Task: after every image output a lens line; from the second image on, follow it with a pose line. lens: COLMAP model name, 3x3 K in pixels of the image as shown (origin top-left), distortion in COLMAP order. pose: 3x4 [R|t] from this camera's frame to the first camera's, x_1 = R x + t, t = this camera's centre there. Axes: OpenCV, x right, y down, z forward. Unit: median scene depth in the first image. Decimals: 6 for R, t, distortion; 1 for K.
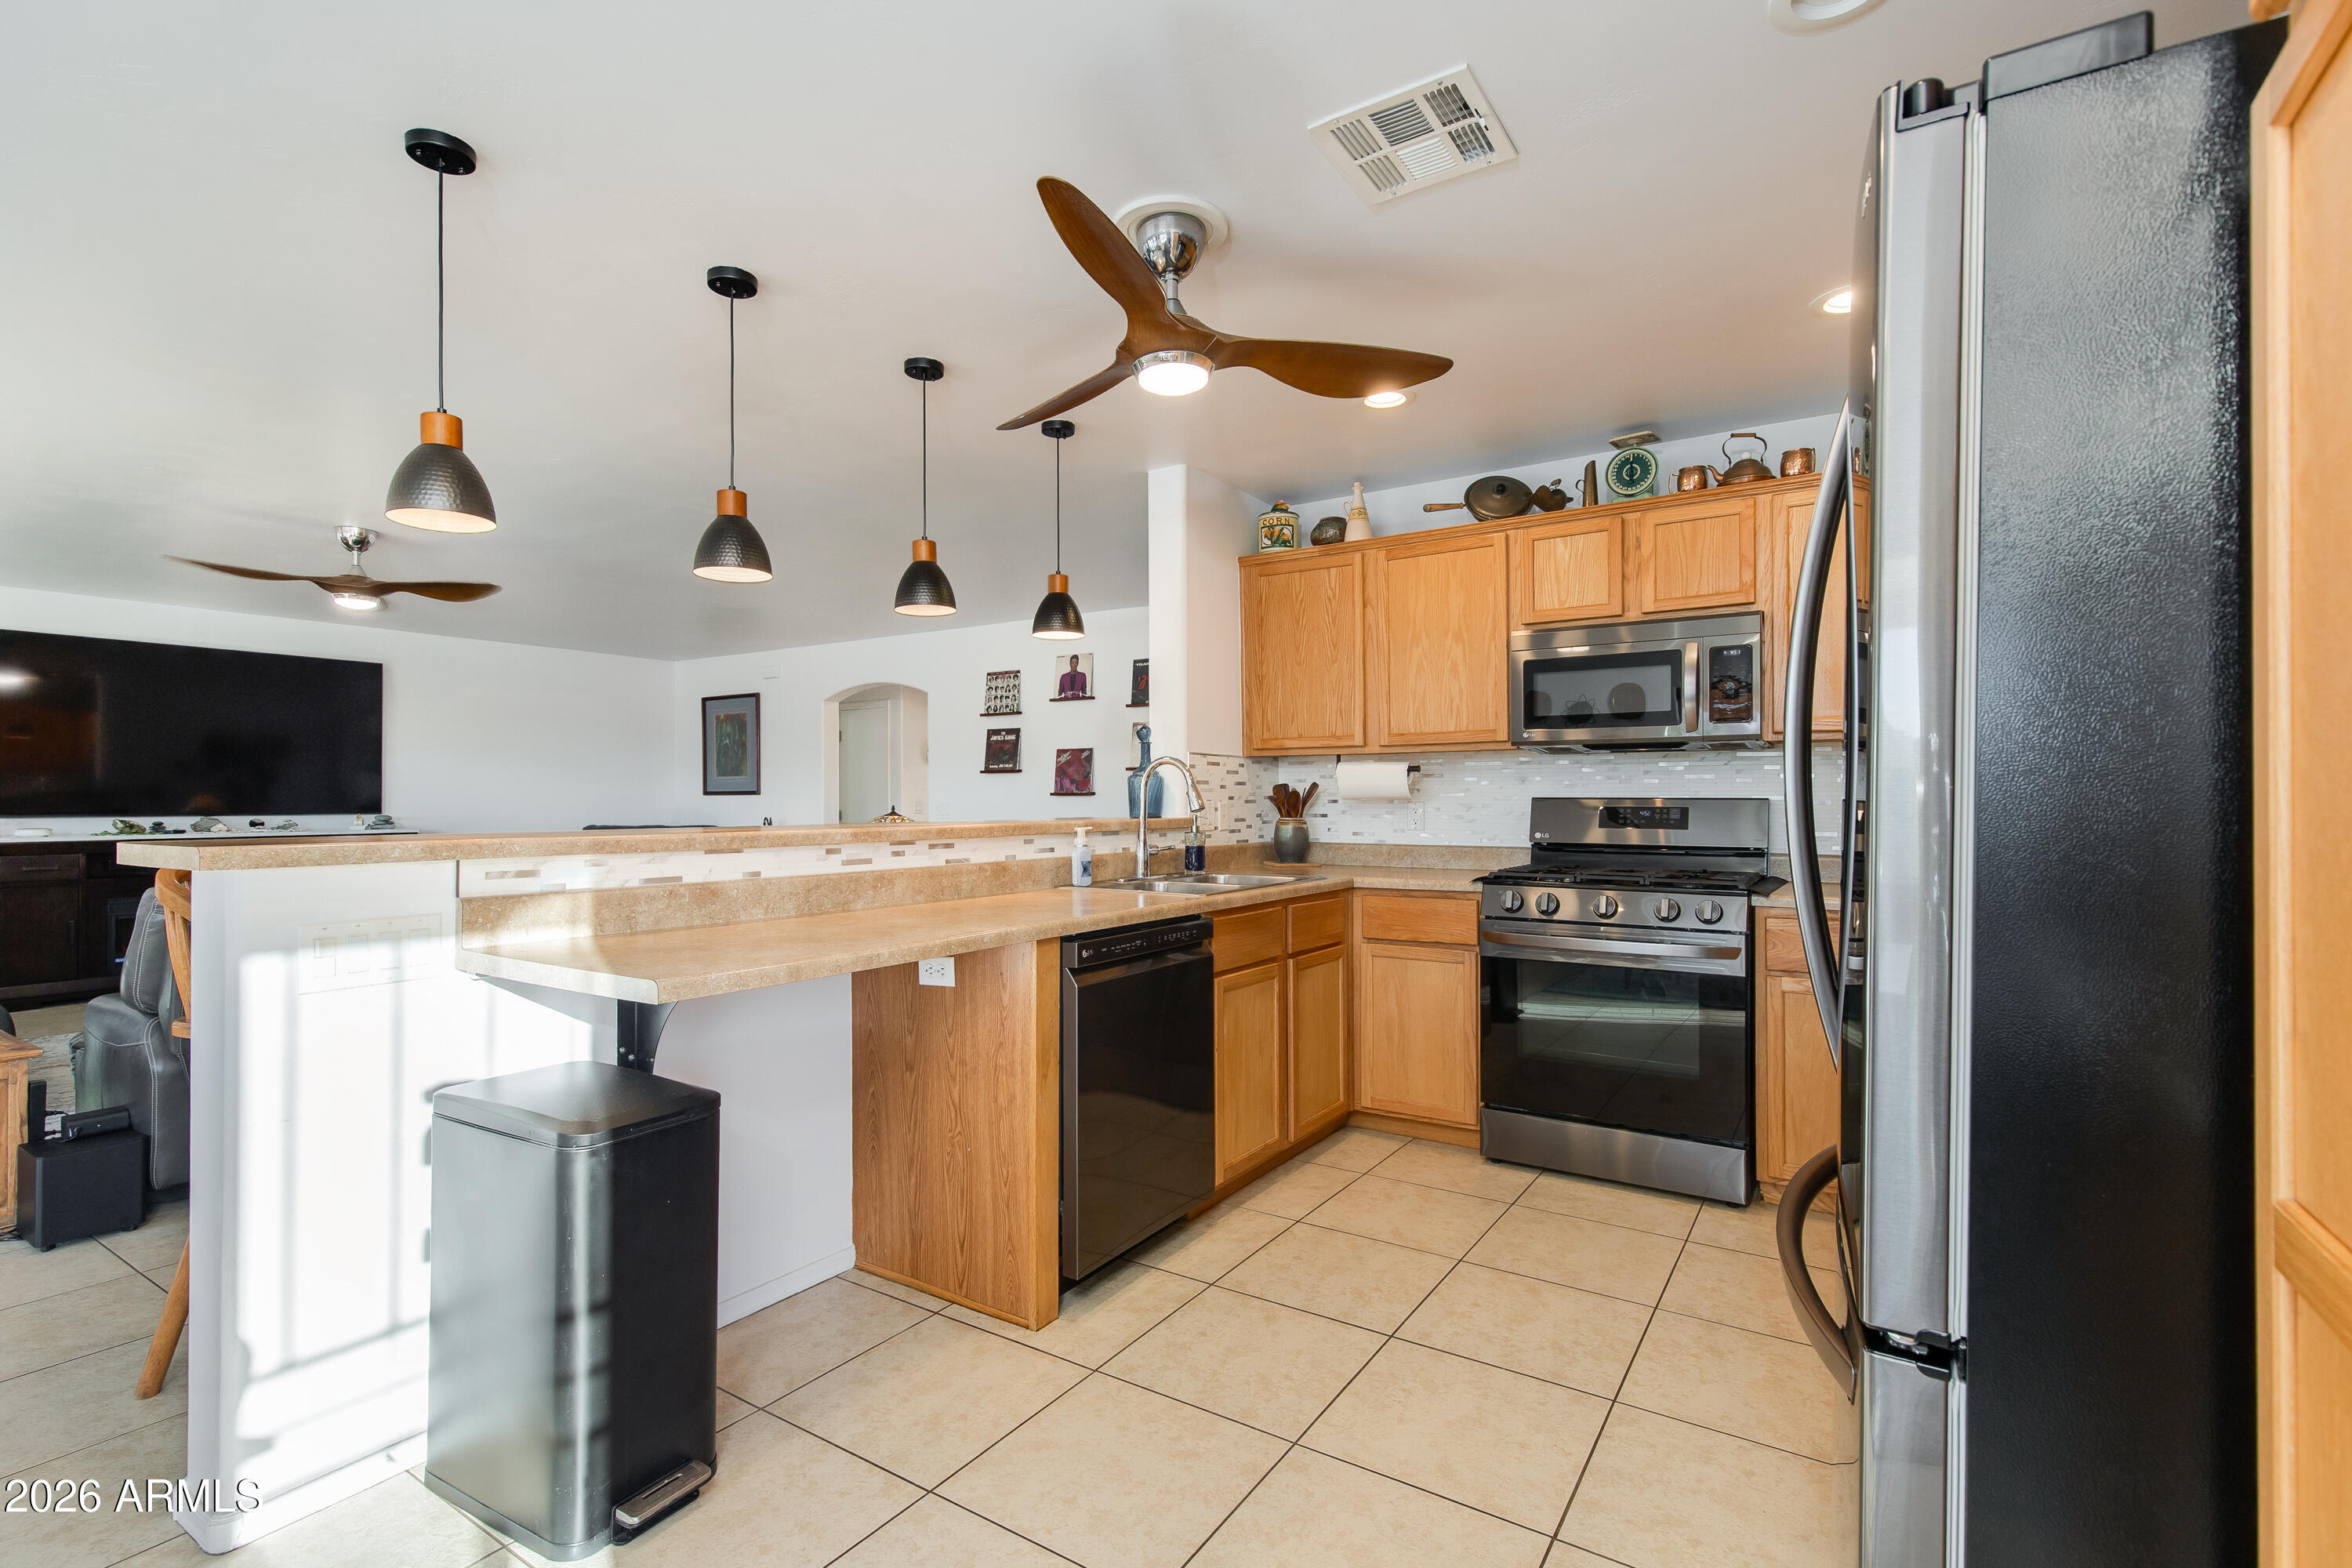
lens RADIAL K [[1068.0, 0, 1203.0], [0, 1068.0, 795.3], [0, 0, 1]] dist [0.000895, -0.000150]
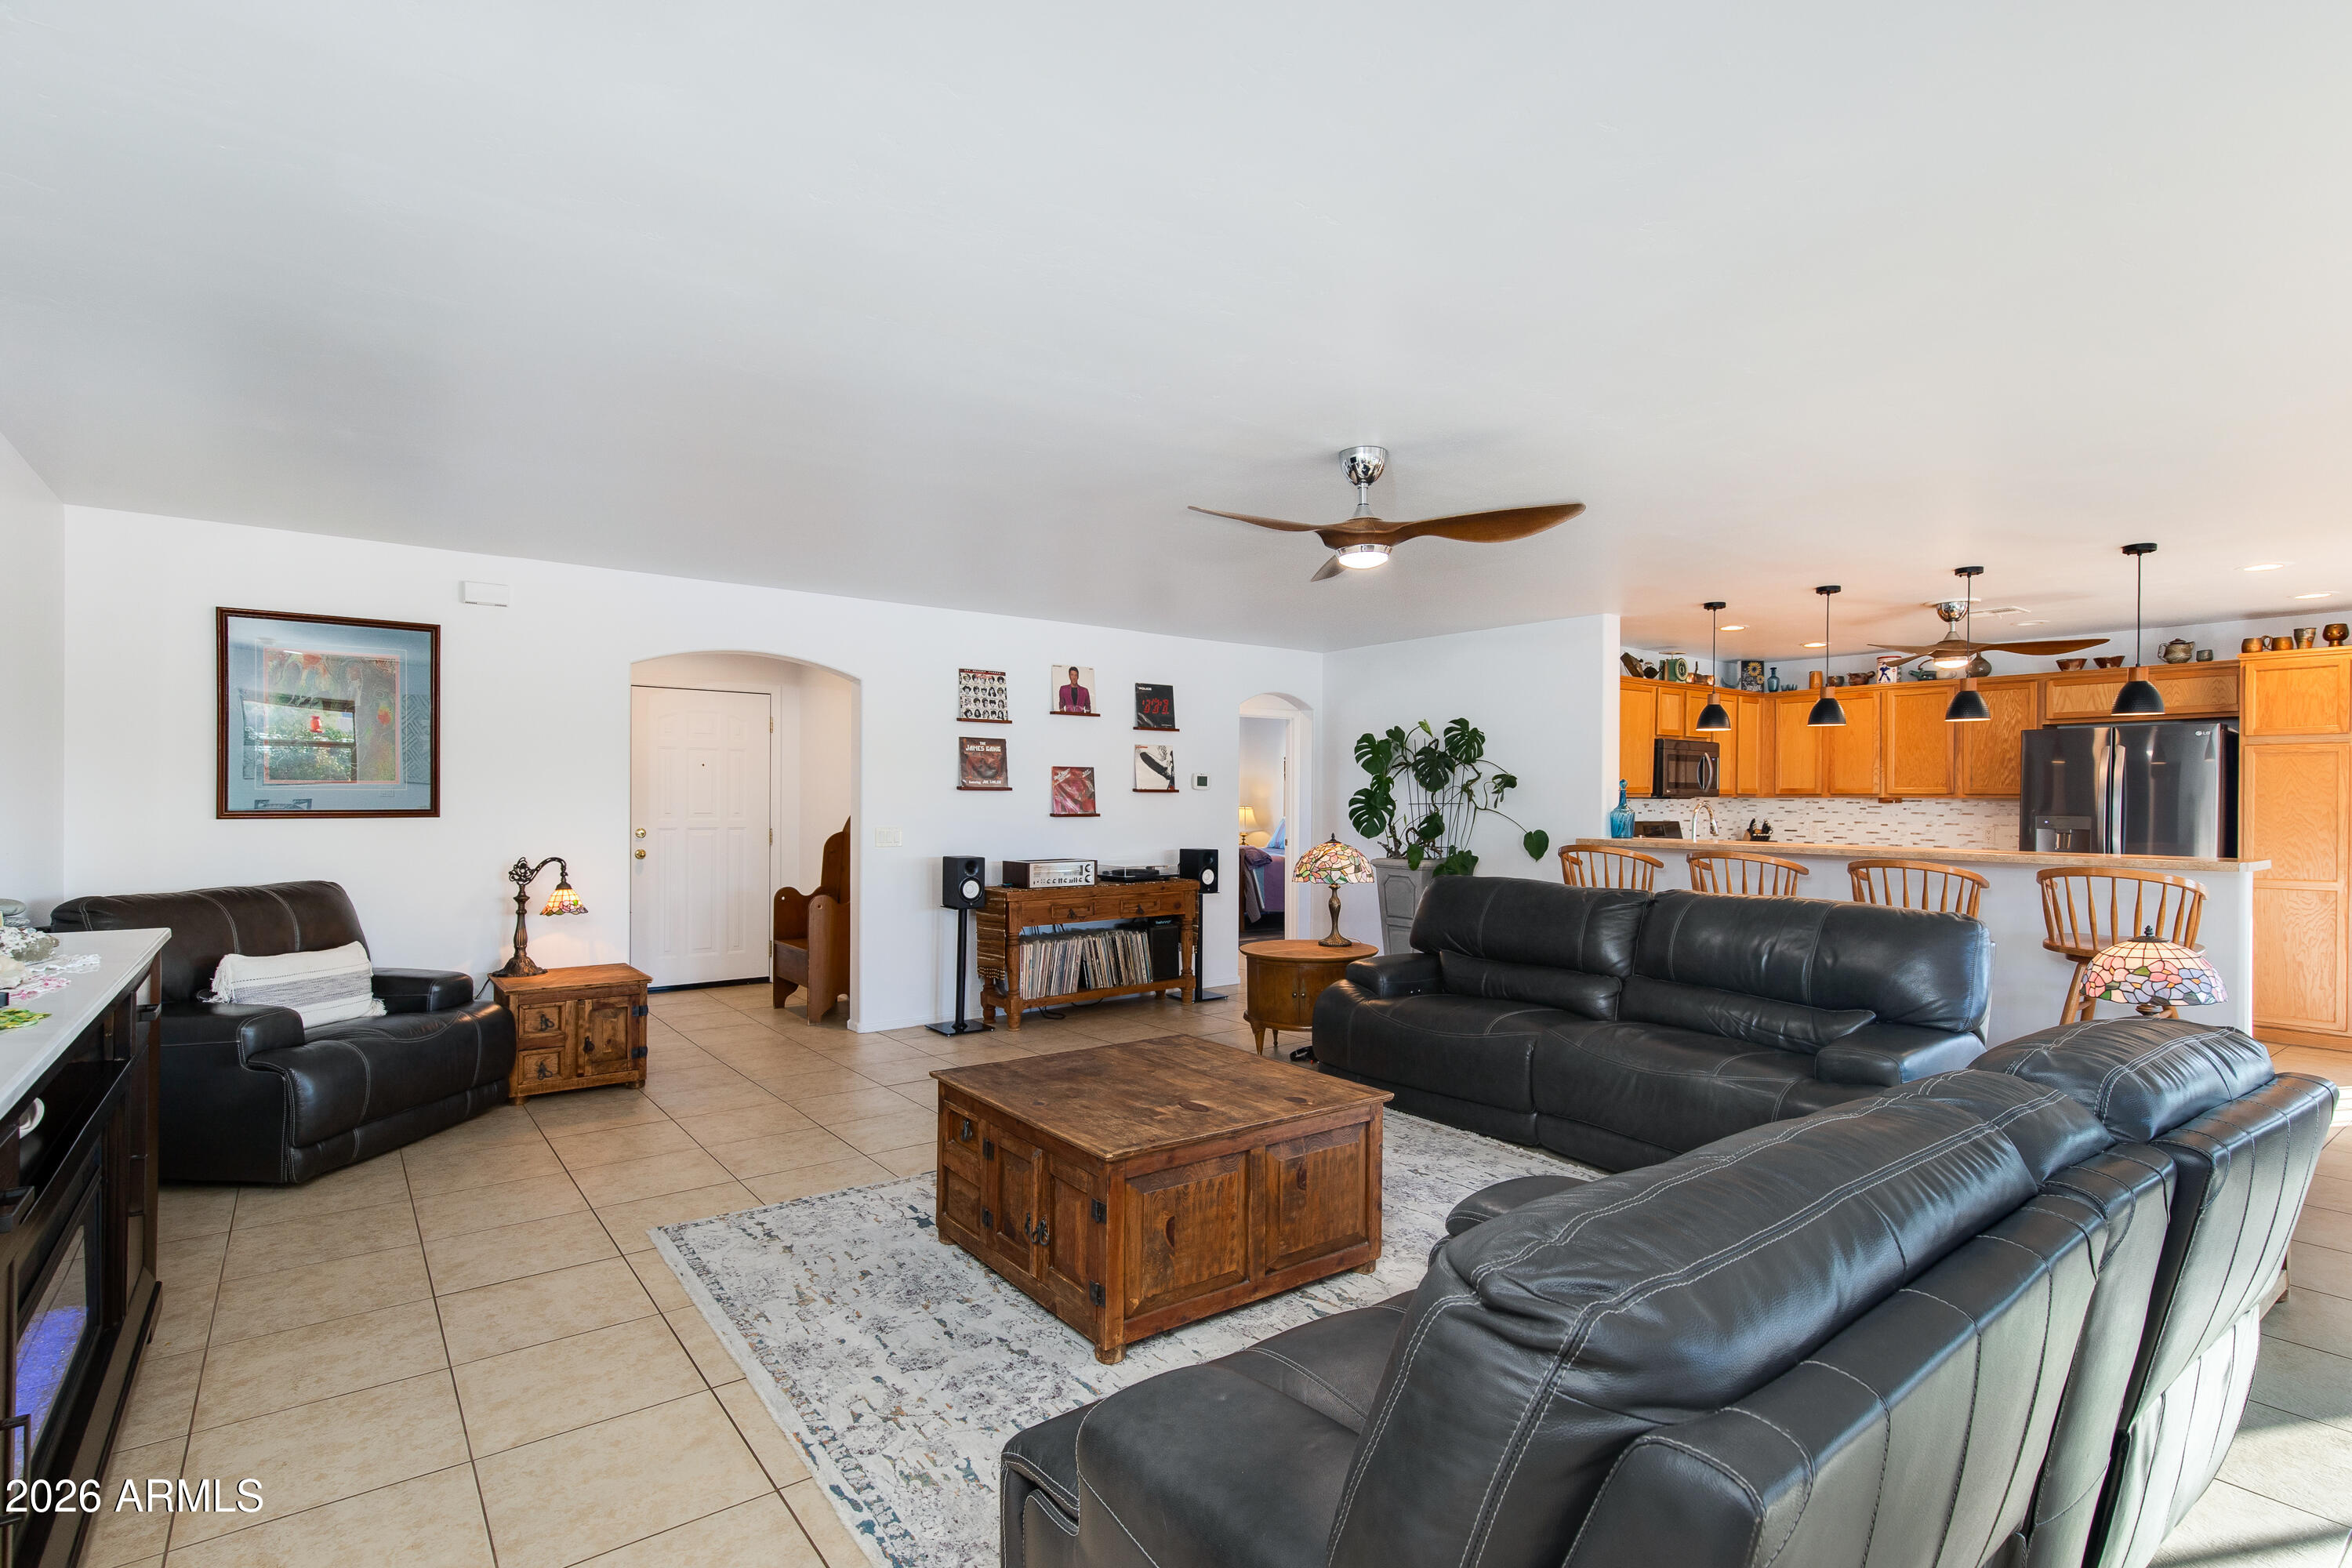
lens RADIAL K [[1068.0, 0, 1203.0], [0, 1068.0, 795.3], [0, 0, 1]] dist [0.000895, -0.000150]
pose [[0.354644, 0.005211, 0.934987, -1.719250], [-0.010909, 0.999939, -0.001435, -0.032866], [-0.934938, -0.009691, 0.354679, 1.004452]]
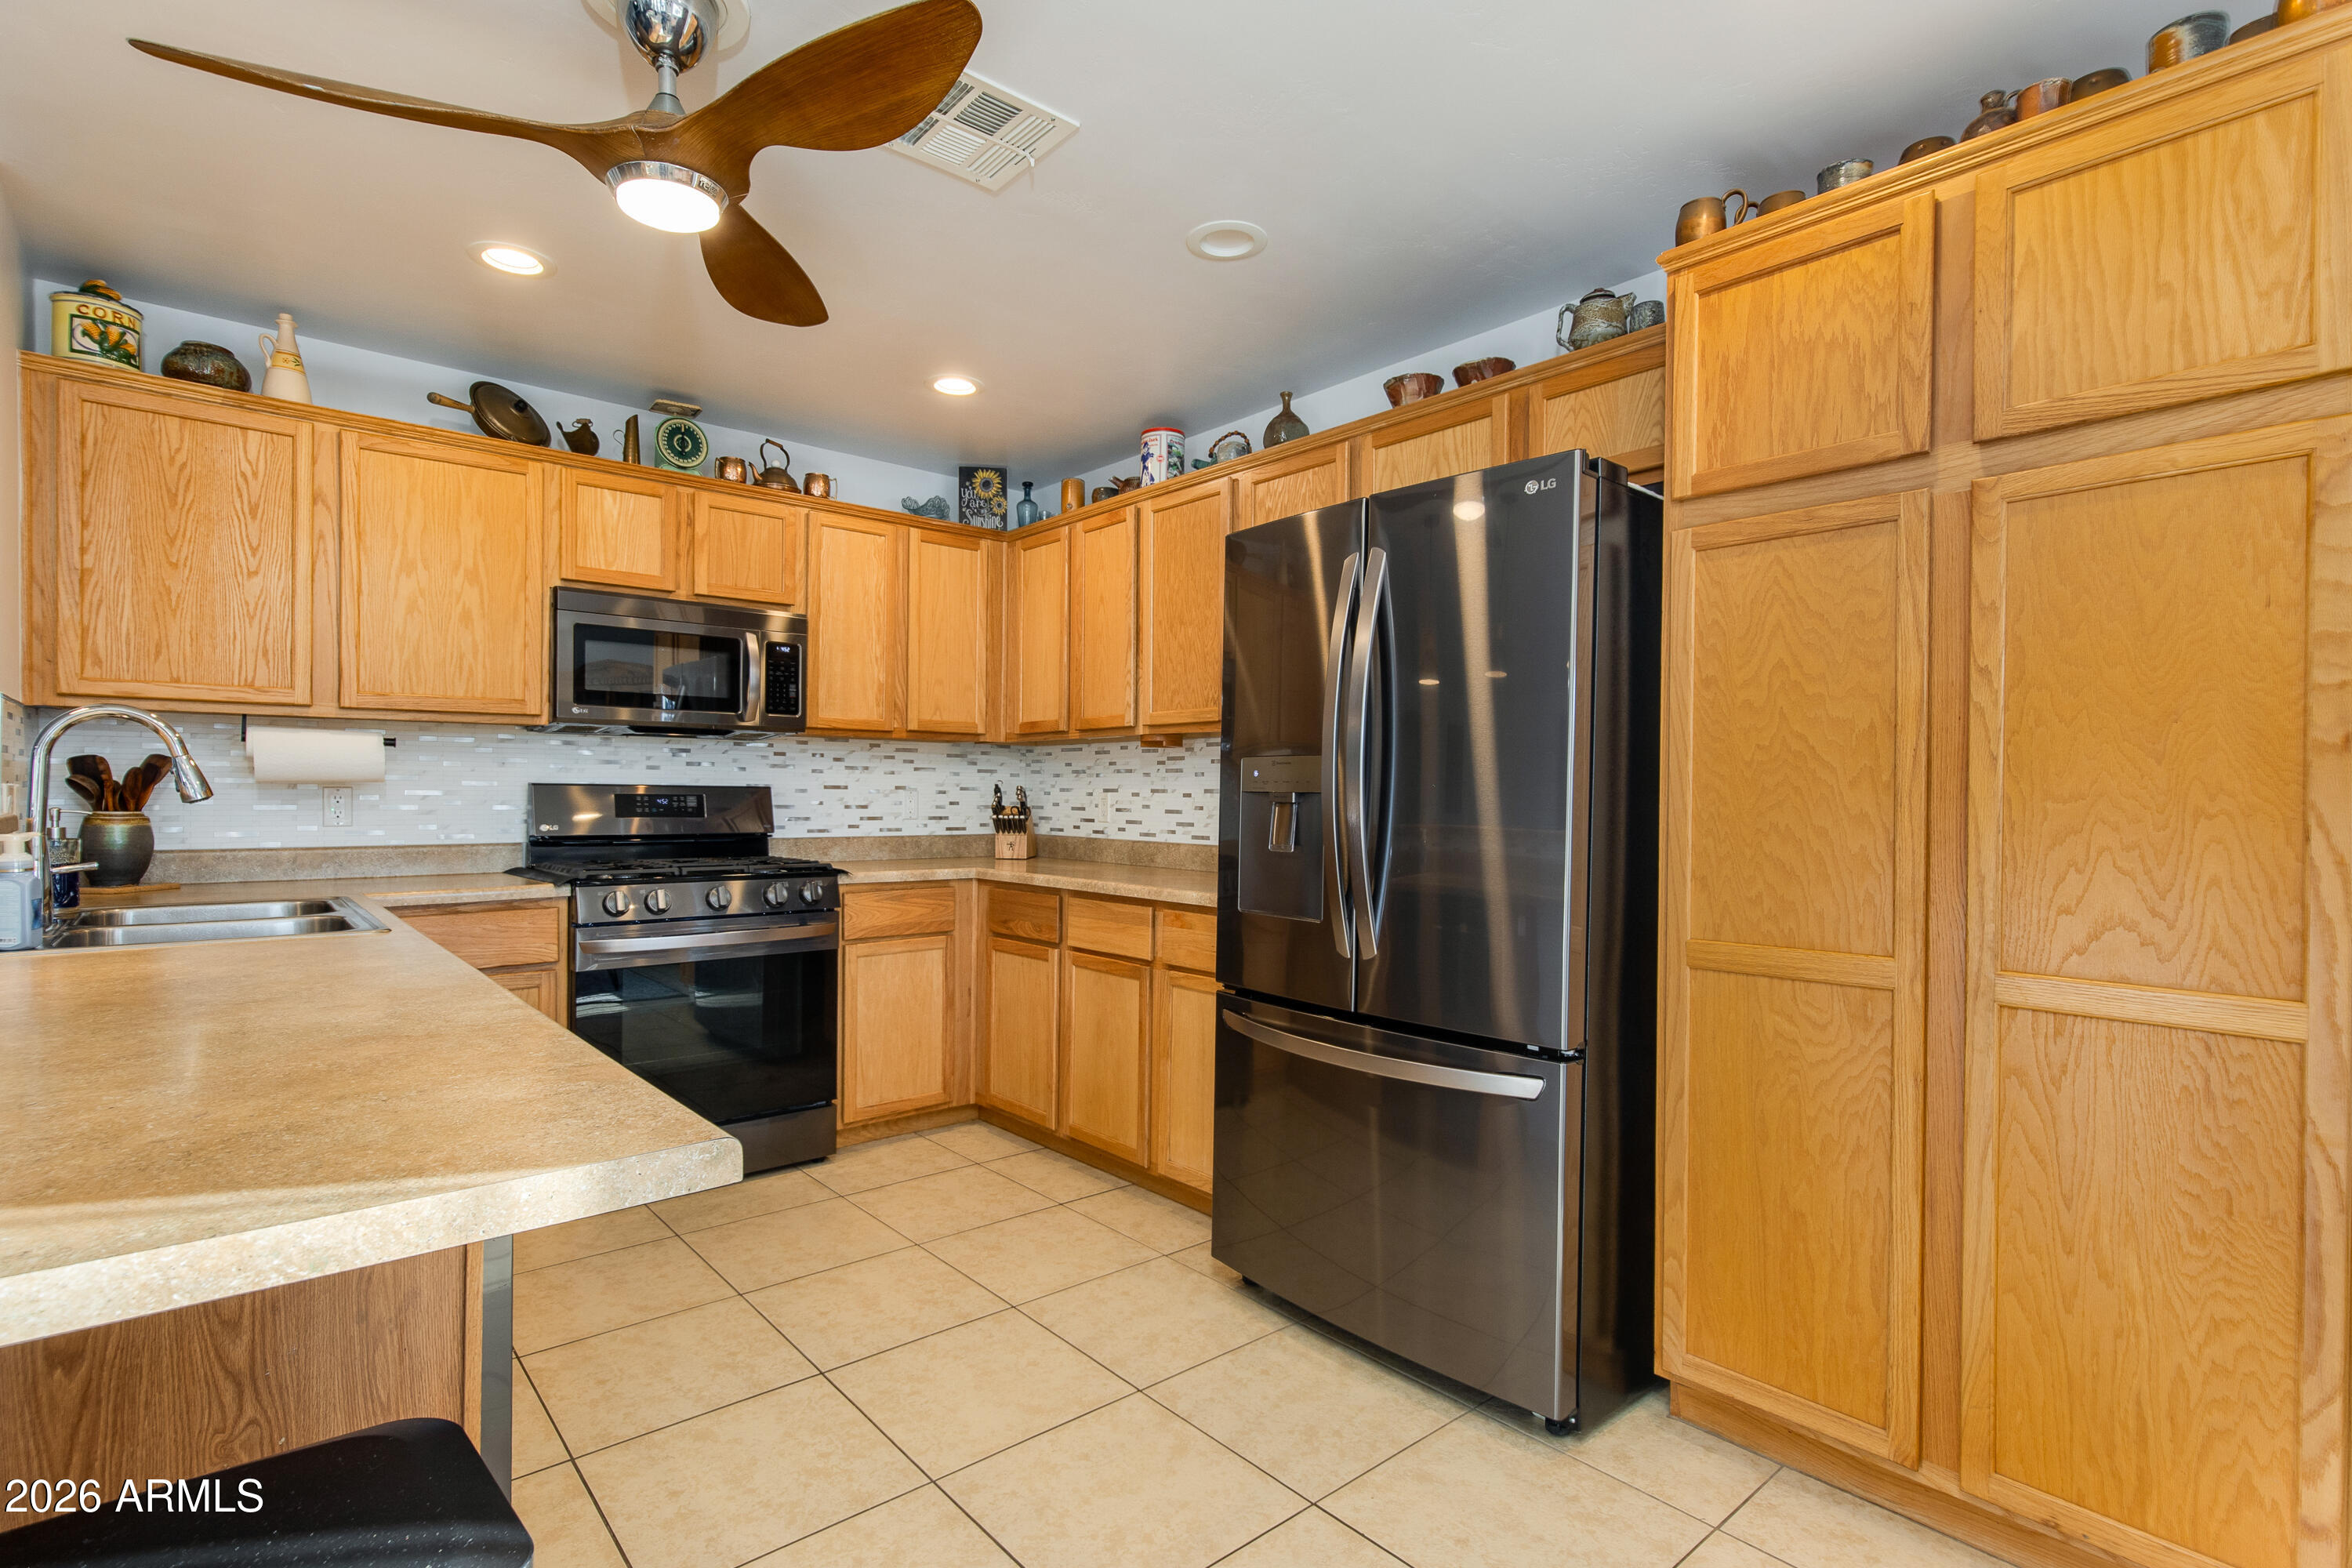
lens RADIAL K [[1114.1, 0, 1181.3], [0, 1114.1, 794.2], [0, 0, 1]] dist [0.004796, 0.000813]
pose [[0.284613, 0.001778, 0.958641, -0.379543], [-0.014309, 0.999895, 0.002393, 0.001589], [-0.958536, -0.014398, 0.284609, 0.253918]]
